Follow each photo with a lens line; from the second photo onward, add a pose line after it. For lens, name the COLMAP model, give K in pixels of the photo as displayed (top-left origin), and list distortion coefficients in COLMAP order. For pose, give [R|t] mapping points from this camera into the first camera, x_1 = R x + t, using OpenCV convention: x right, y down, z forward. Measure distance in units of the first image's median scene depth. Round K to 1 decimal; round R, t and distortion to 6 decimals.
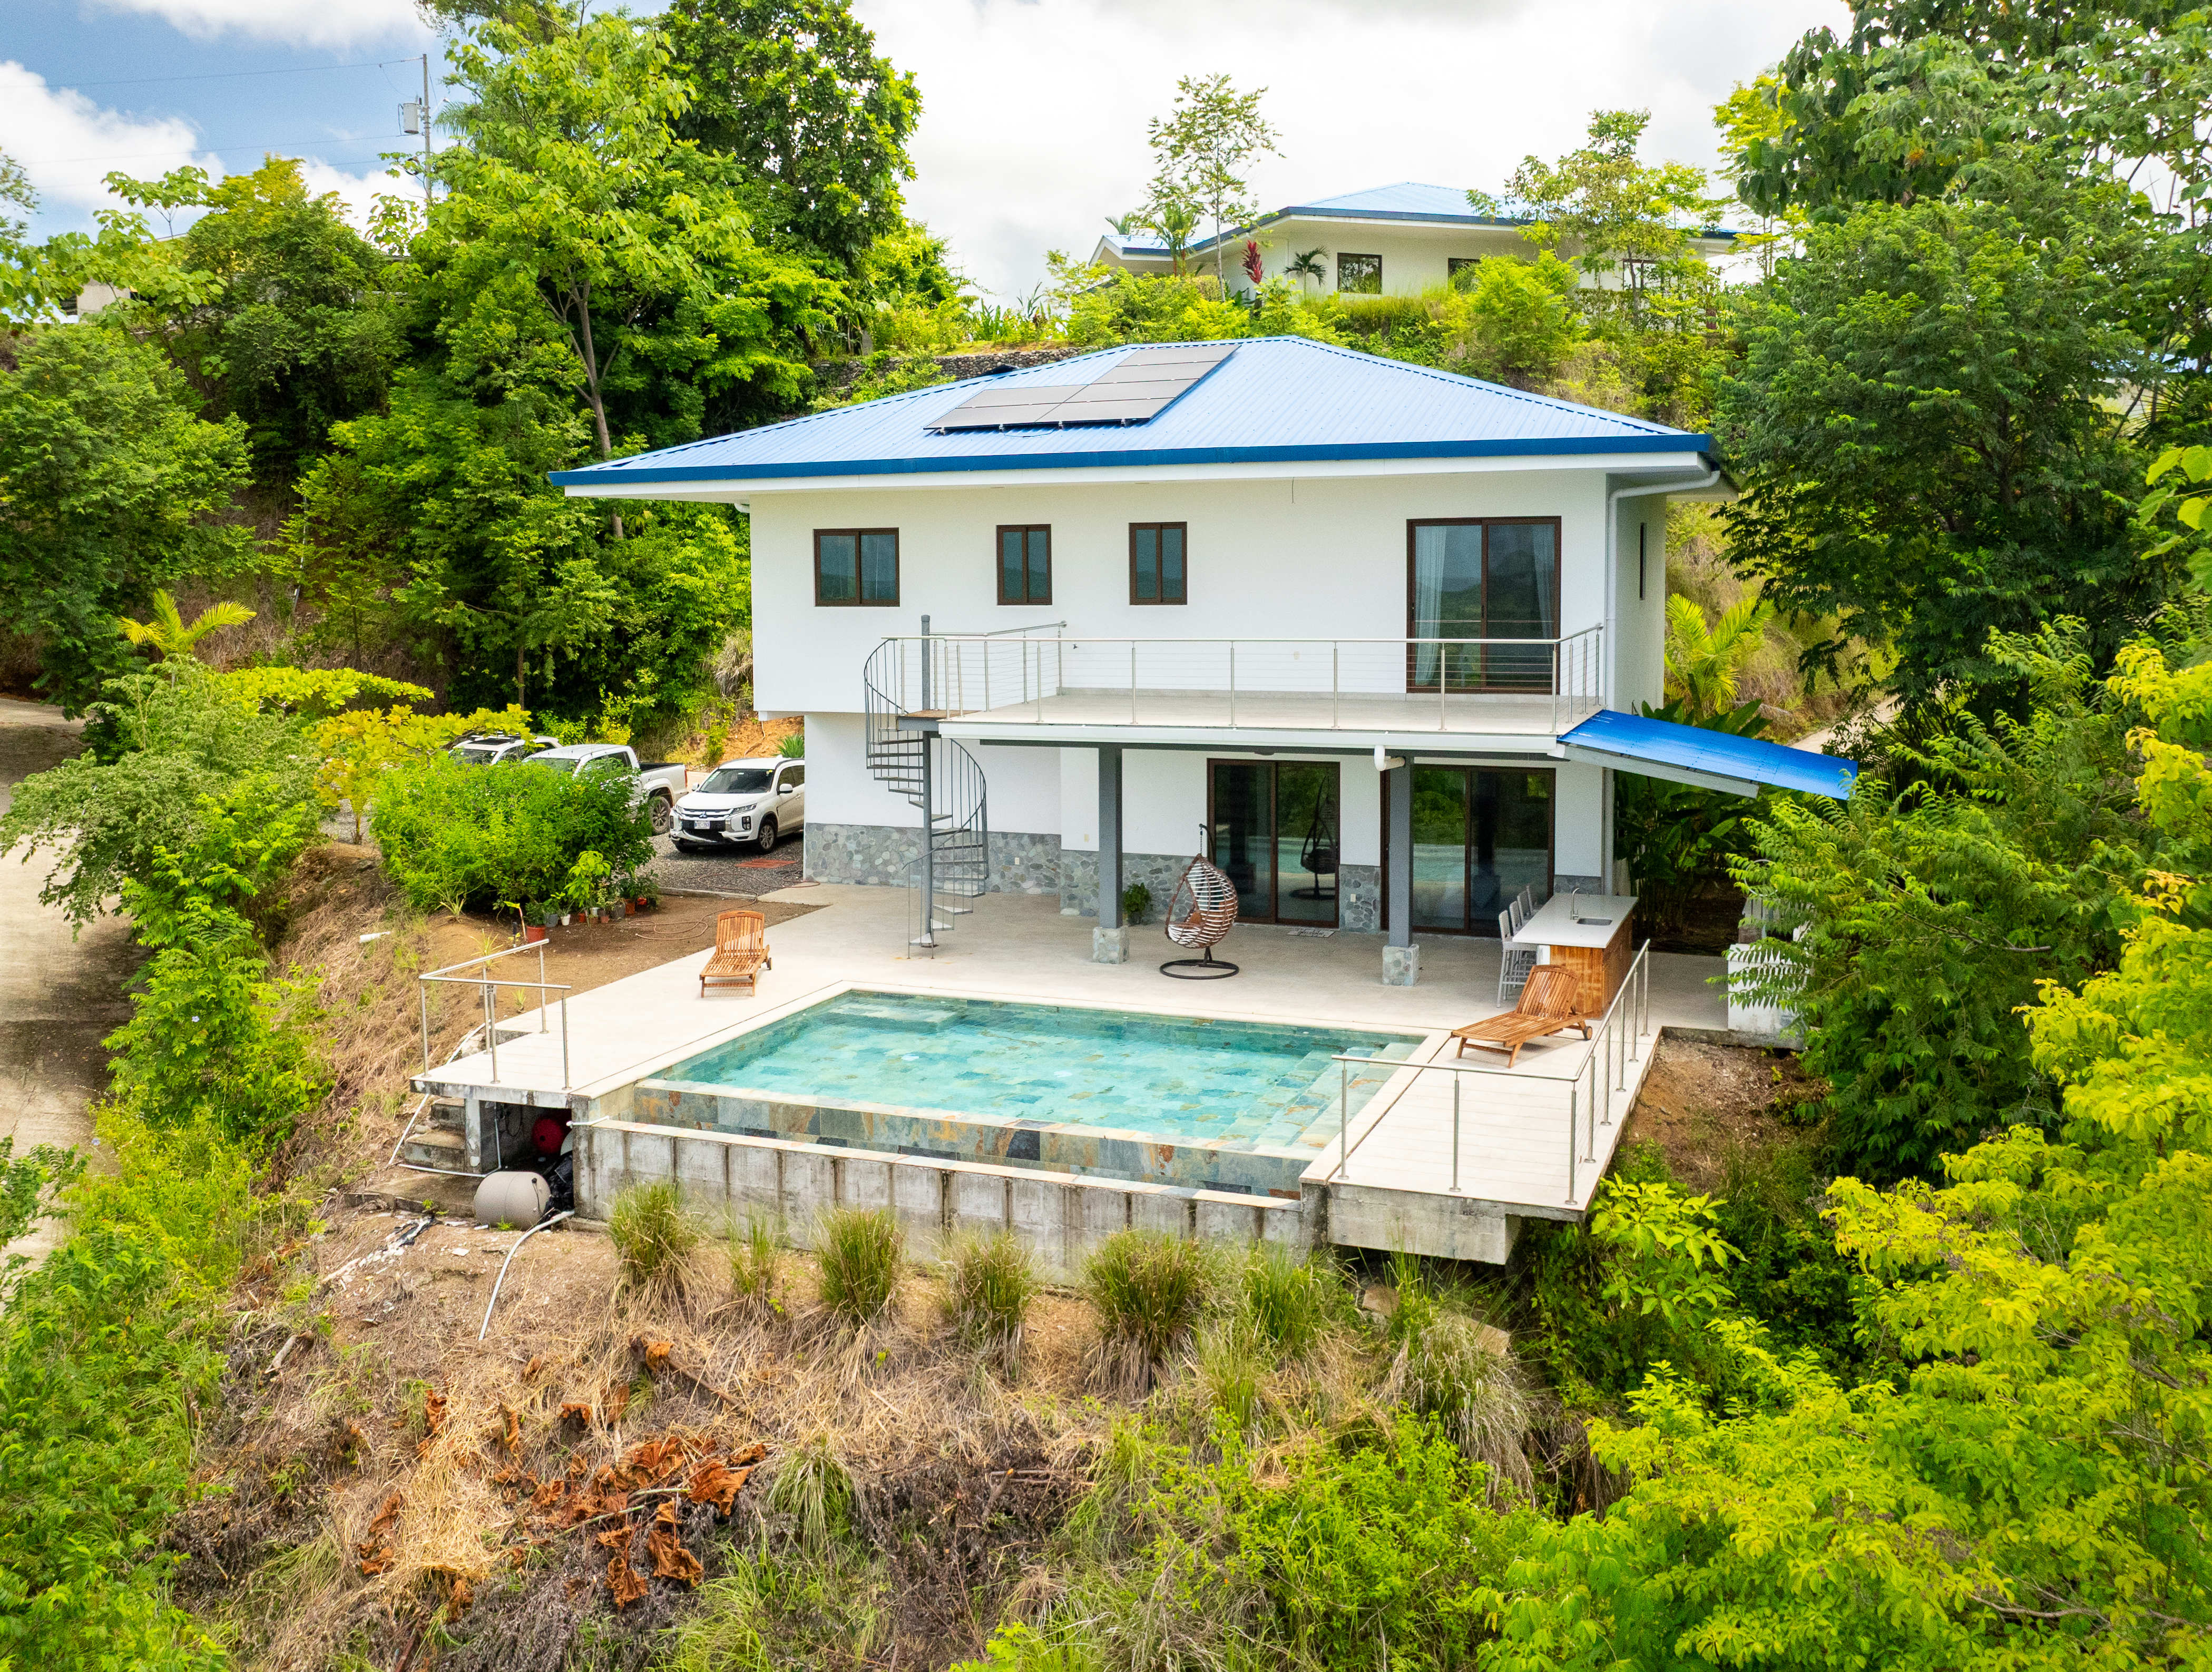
lens RADIAL K [[1742.9, 0, 1151.1], [0, 1742.9, 804.0], [0, 0, 1]] dist [-0.024418, -0.004365]
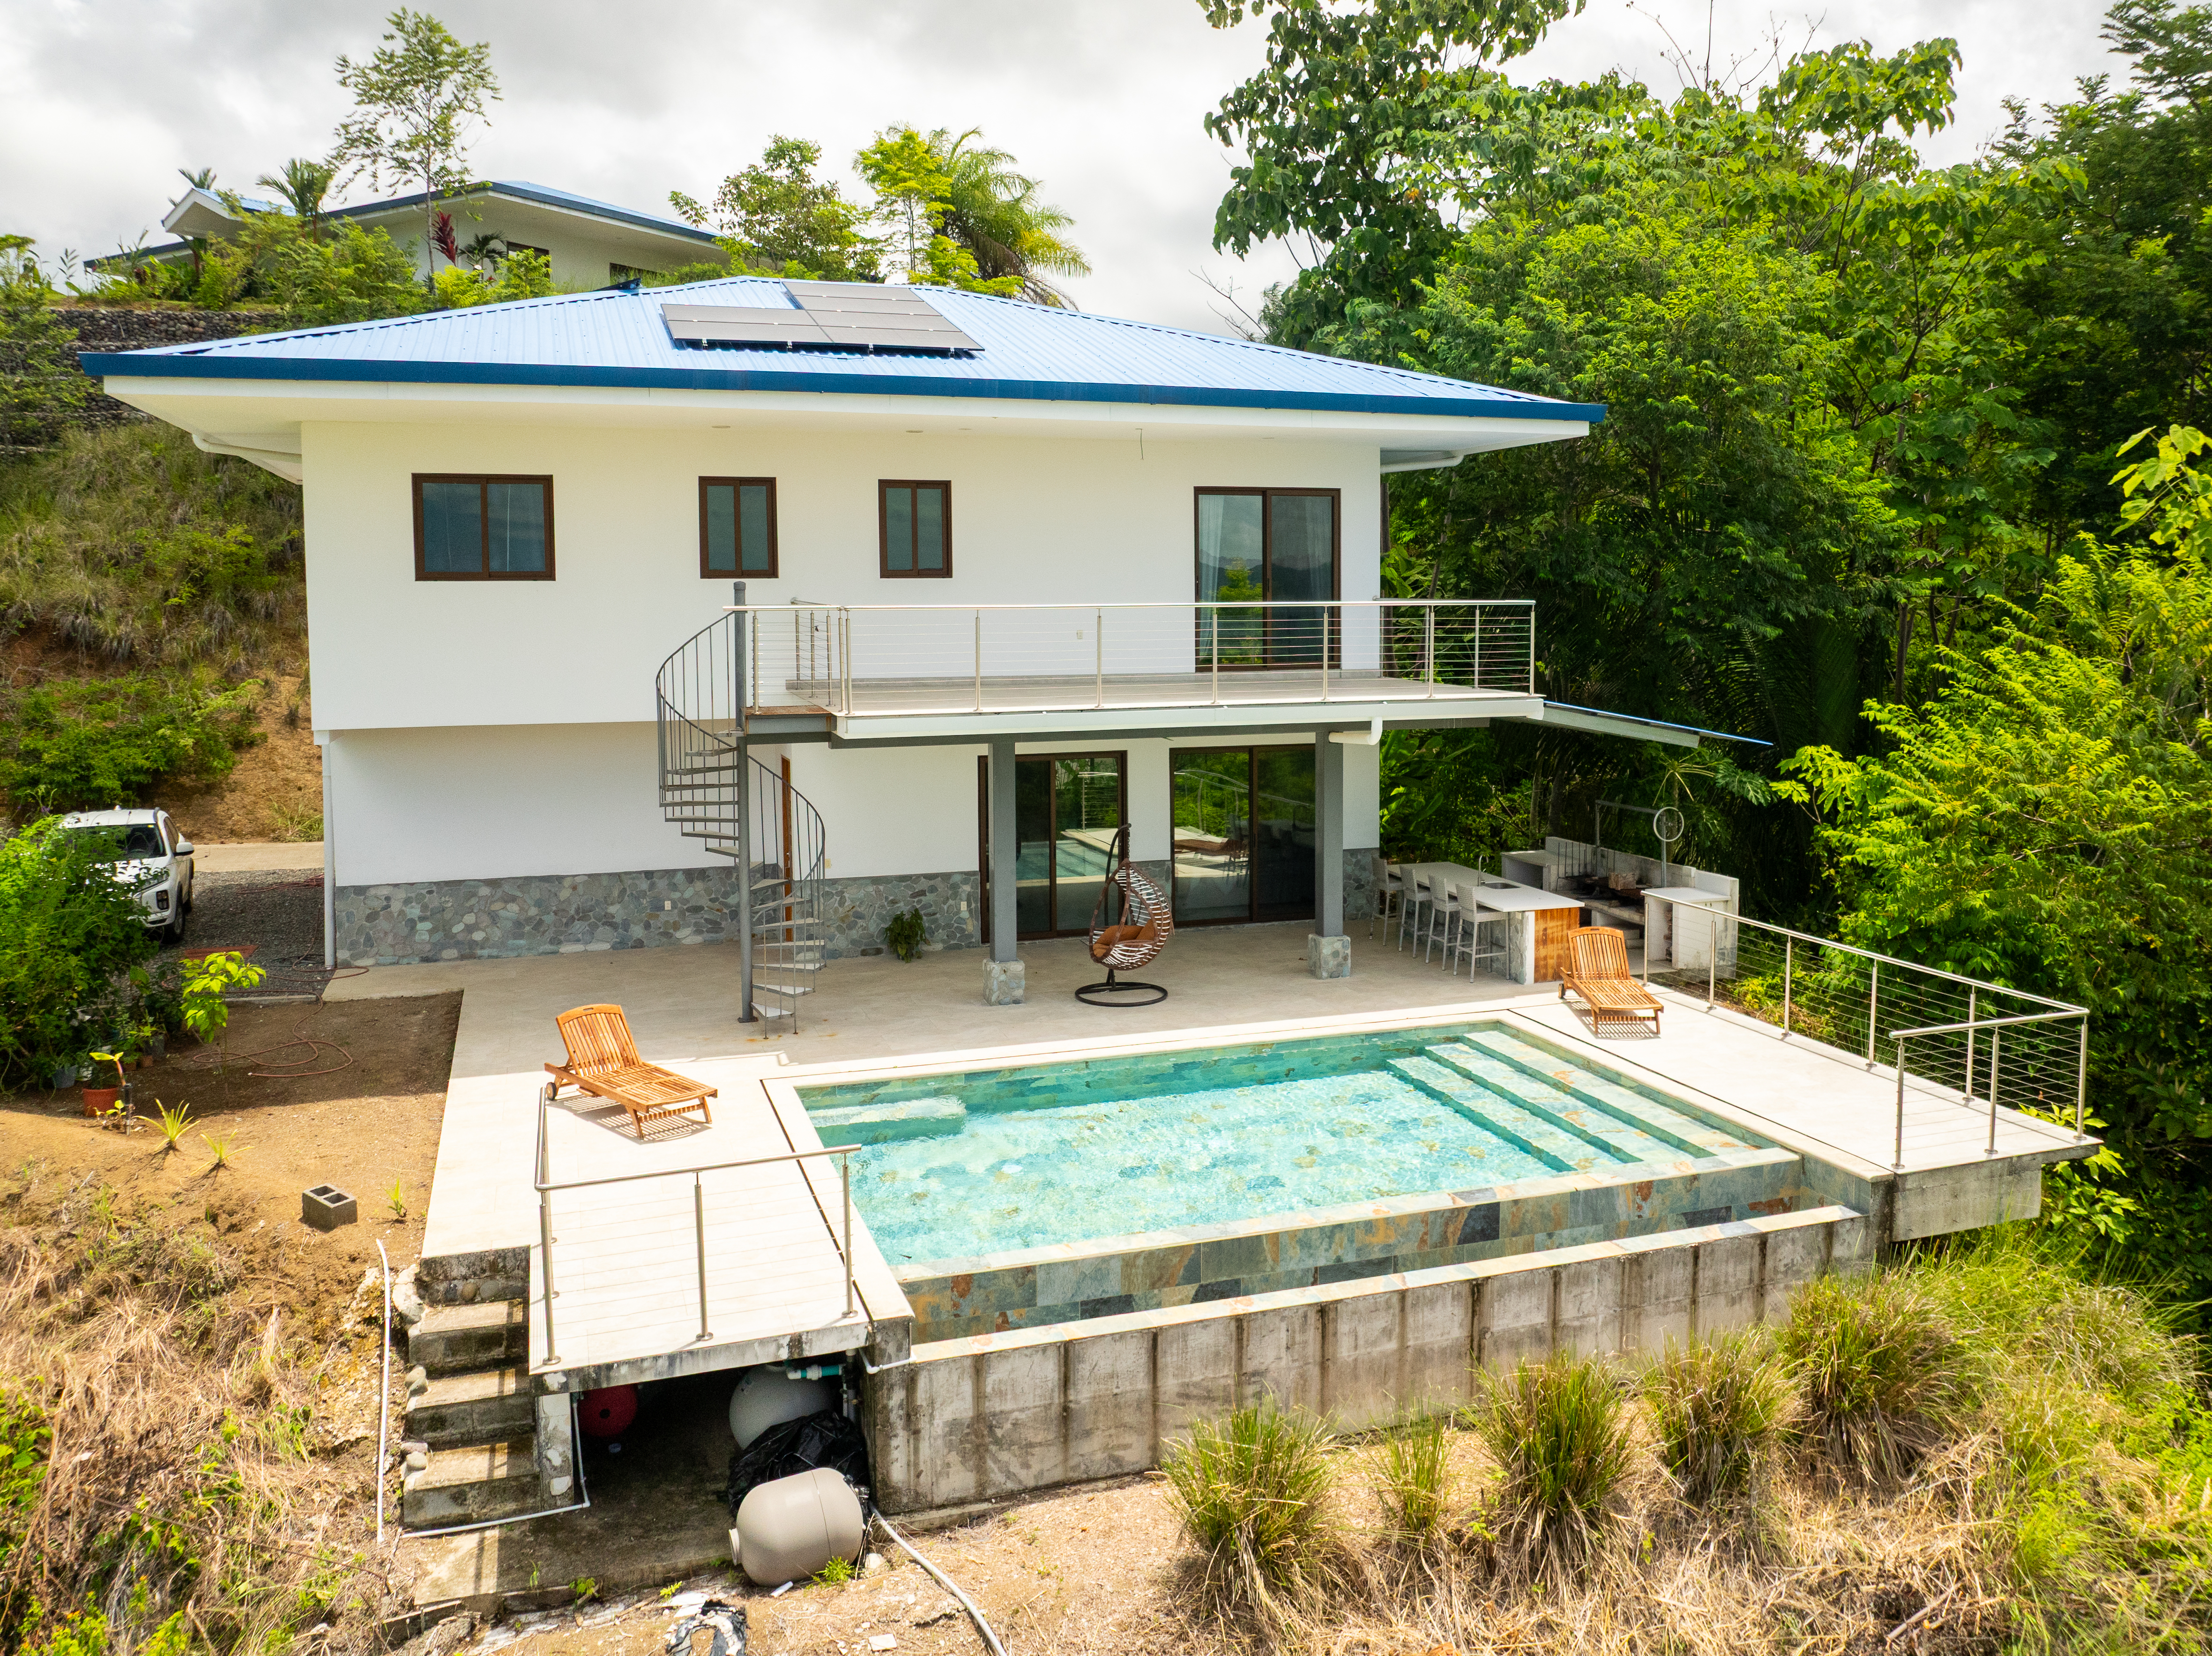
lens RADIAL K [[1599.5, 0, 1173.5], [0, 1599.5, 778.2], [0, 0, 1]] dist [-0.036682, 0.003524]
pose [[0.794346, -0.065412, 0.603934, -0.382241], [0.079716, 0.996813, 0.003116, -0.010248], [-0.602213, 0.045668, 0.797028, 0.322258]]
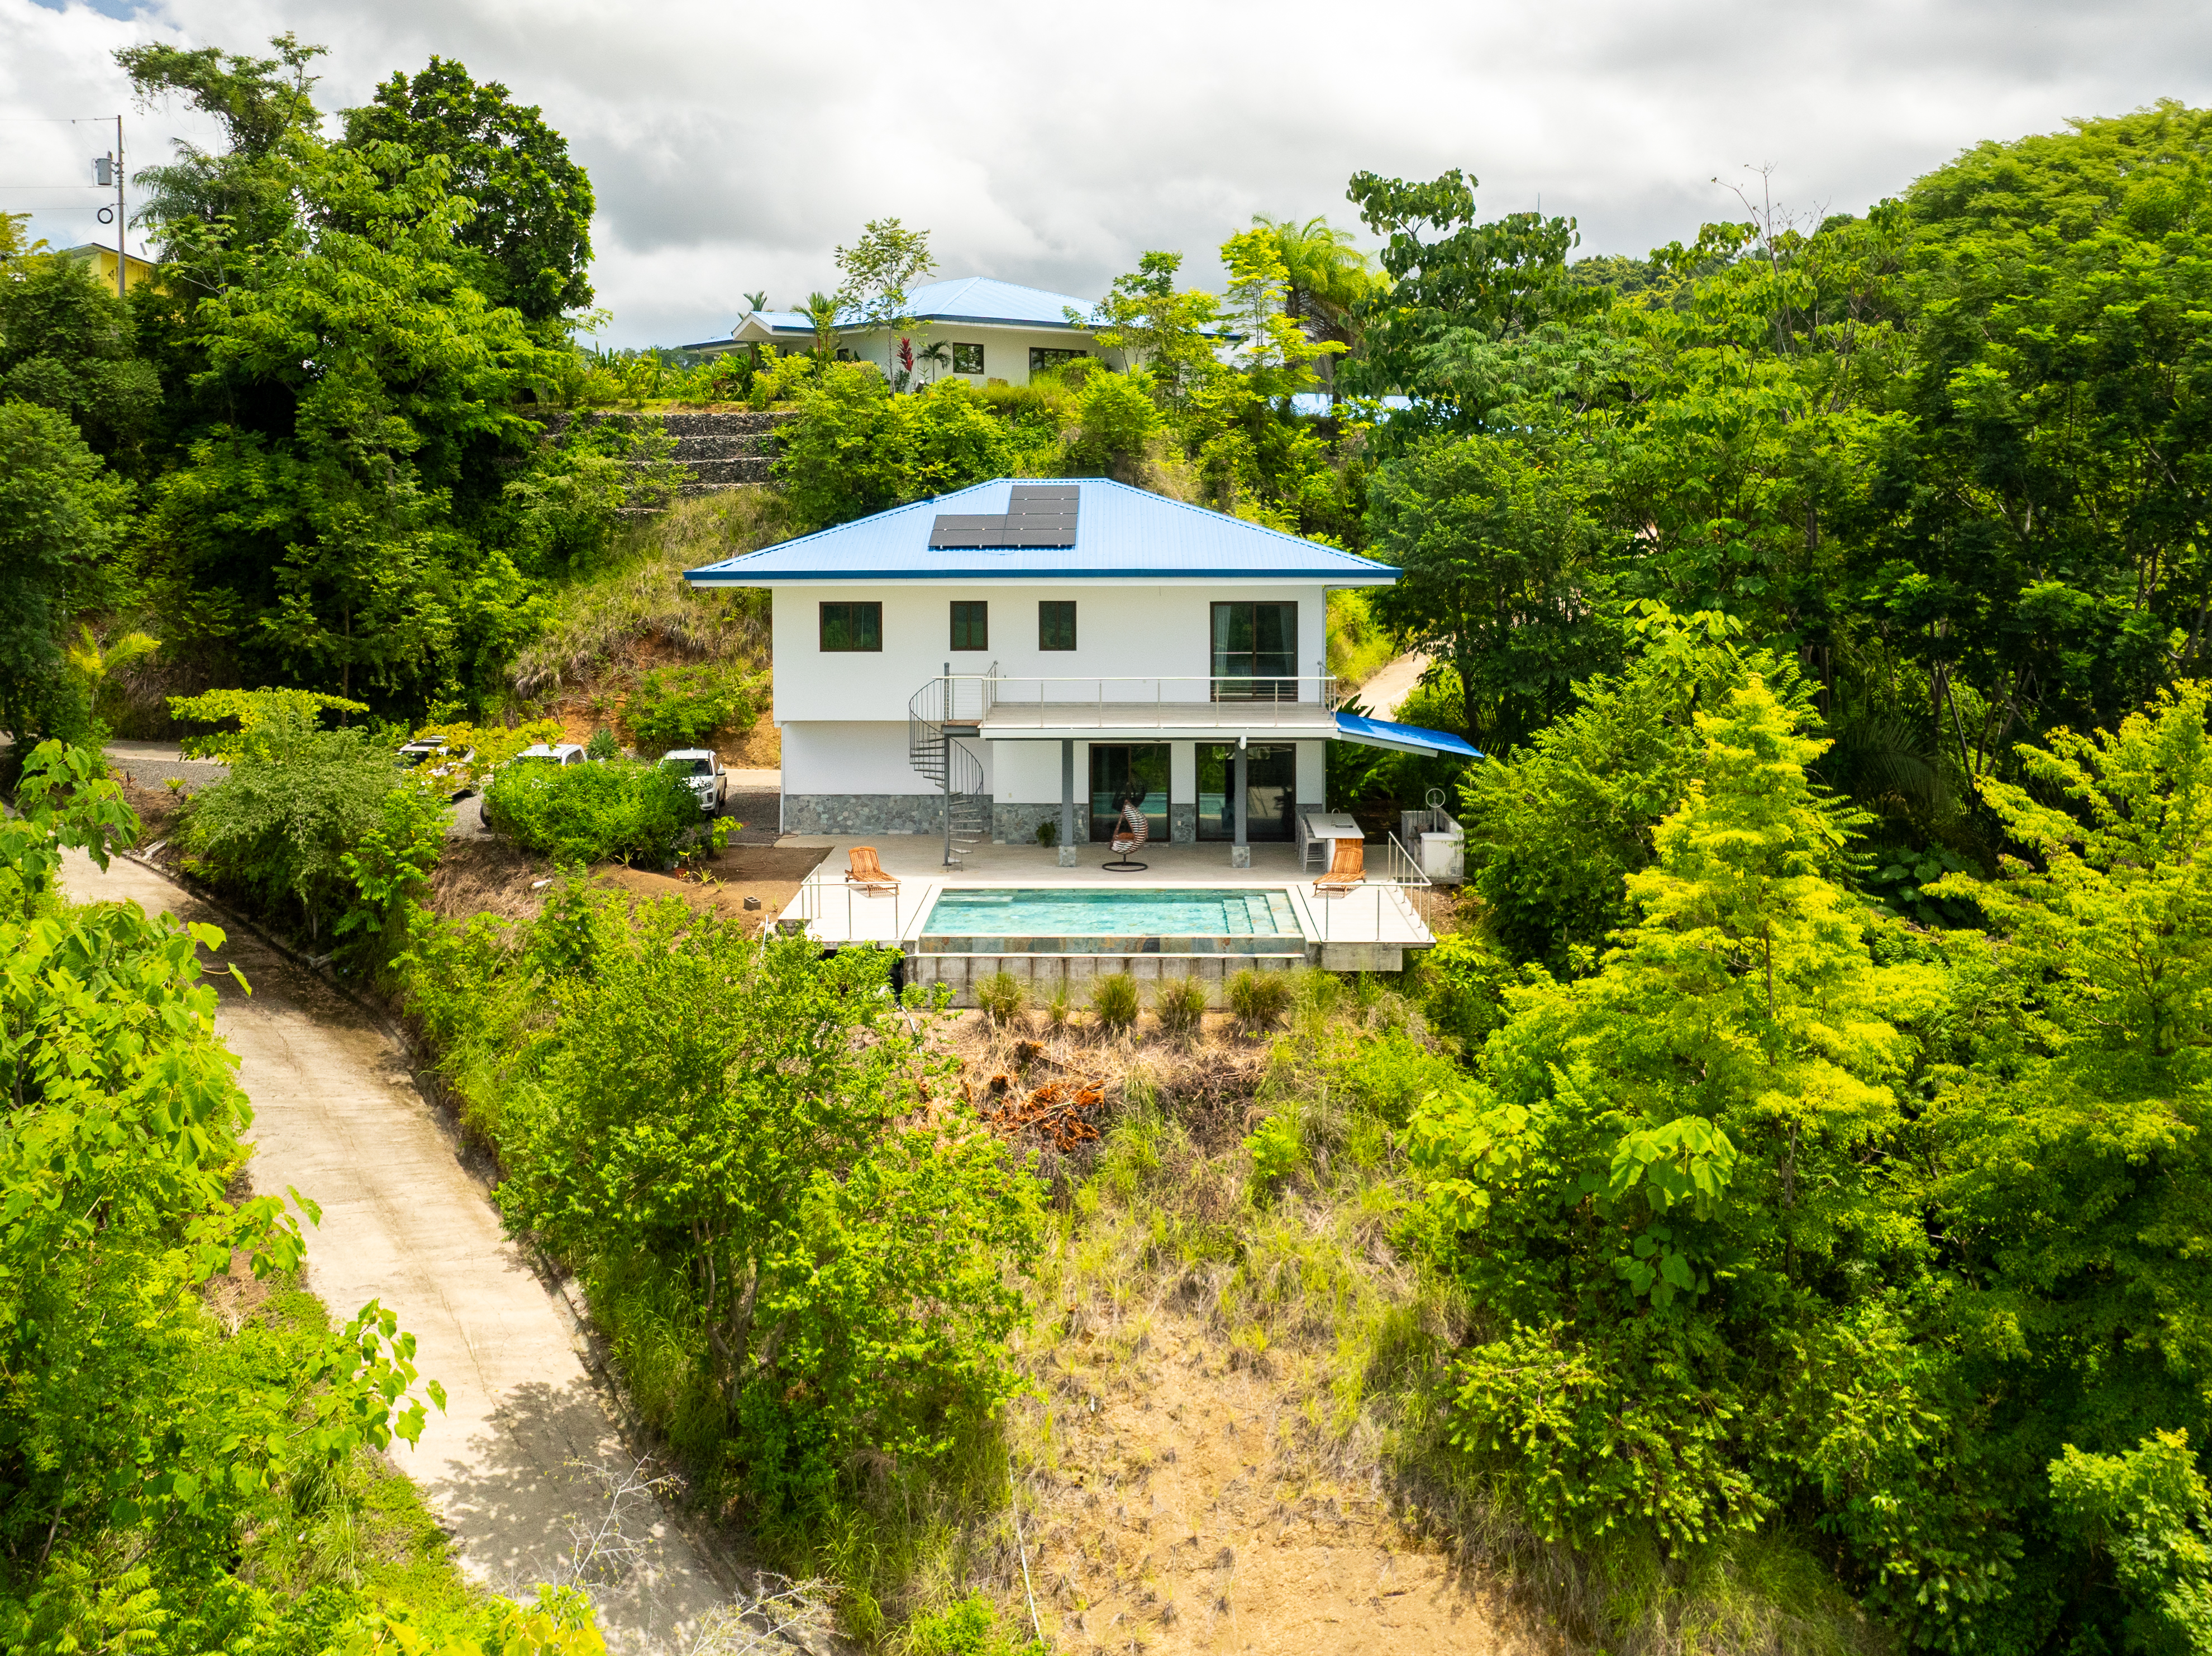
lens RADIAL K [[1599.5, 0, 1173.5], [0, 1599.5, 778.2], [0, 0, 1]] dist [-0.036682, 0.003524]
pose [[0.939092, -0.038616, 0.341488, -0.423915], [0.035950, 0.999254, 0.014135, -0.012452], [-0.341779, -0.000997, 0.939780, -0.461401]]
